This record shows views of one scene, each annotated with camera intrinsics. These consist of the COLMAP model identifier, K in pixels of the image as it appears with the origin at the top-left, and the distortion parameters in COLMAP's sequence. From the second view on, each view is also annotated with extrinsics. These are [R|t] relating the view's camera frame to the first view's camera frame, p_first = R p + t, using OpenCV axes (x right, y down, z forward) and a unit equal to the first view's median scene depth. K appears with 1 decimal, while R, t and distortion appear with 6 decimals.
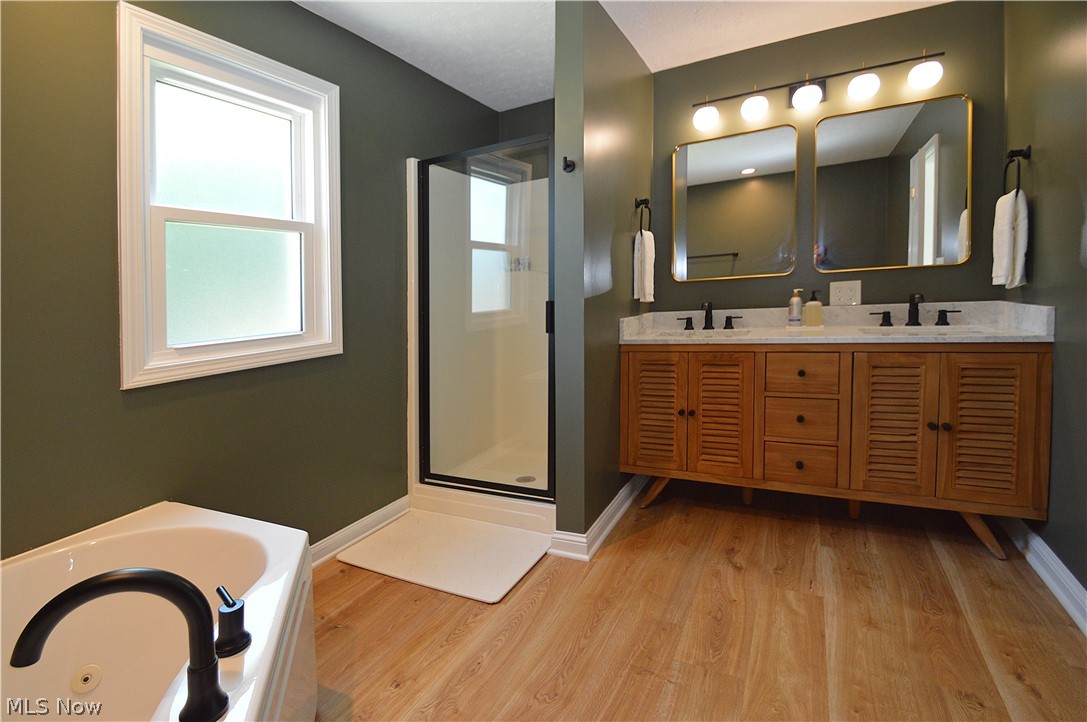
lens RADIAL K [[500.4, 0, 543.5], [0, 500.4, 361.0], [0, 0, 1]] dist [0.001243, 0.000103]
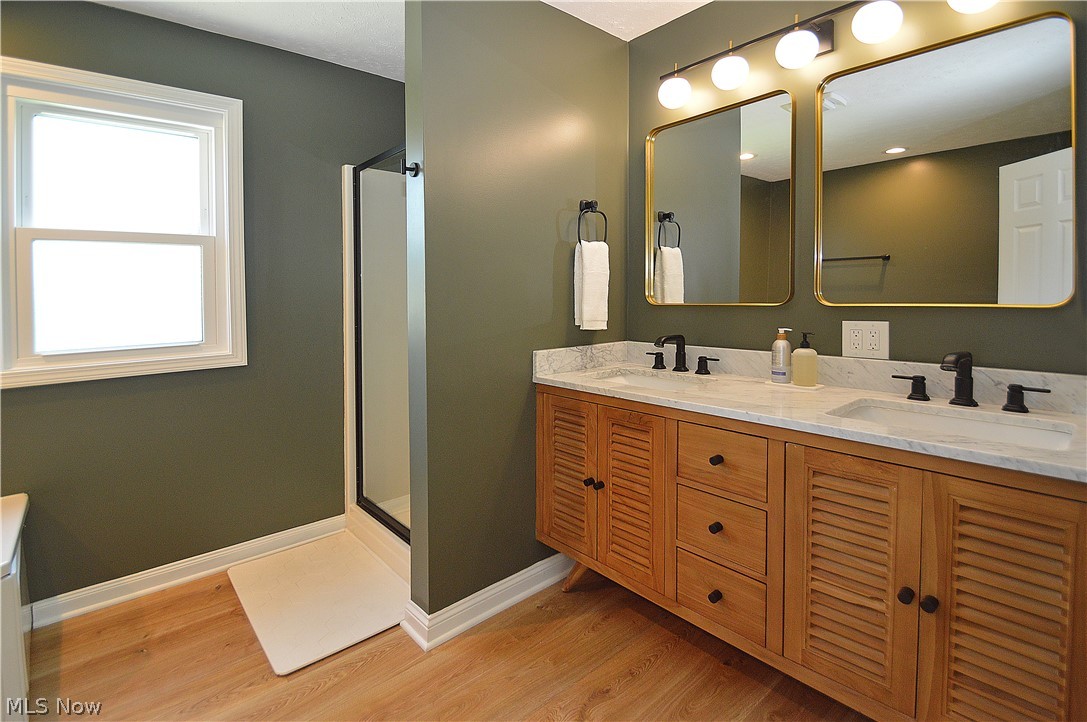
lens RADIAL K [[514.1, 0, 544.6], [0, 514.1, 338.5], [0, 0, 1]] dist [0.000800, -0.001740]
pose [[0.930480, 0.072827, -0.359032, 0.496102], [-0.084007, 0.996343, -0.015615, -0.099325], [0.356582, 0.044691, 0.933195, 0.252198]]
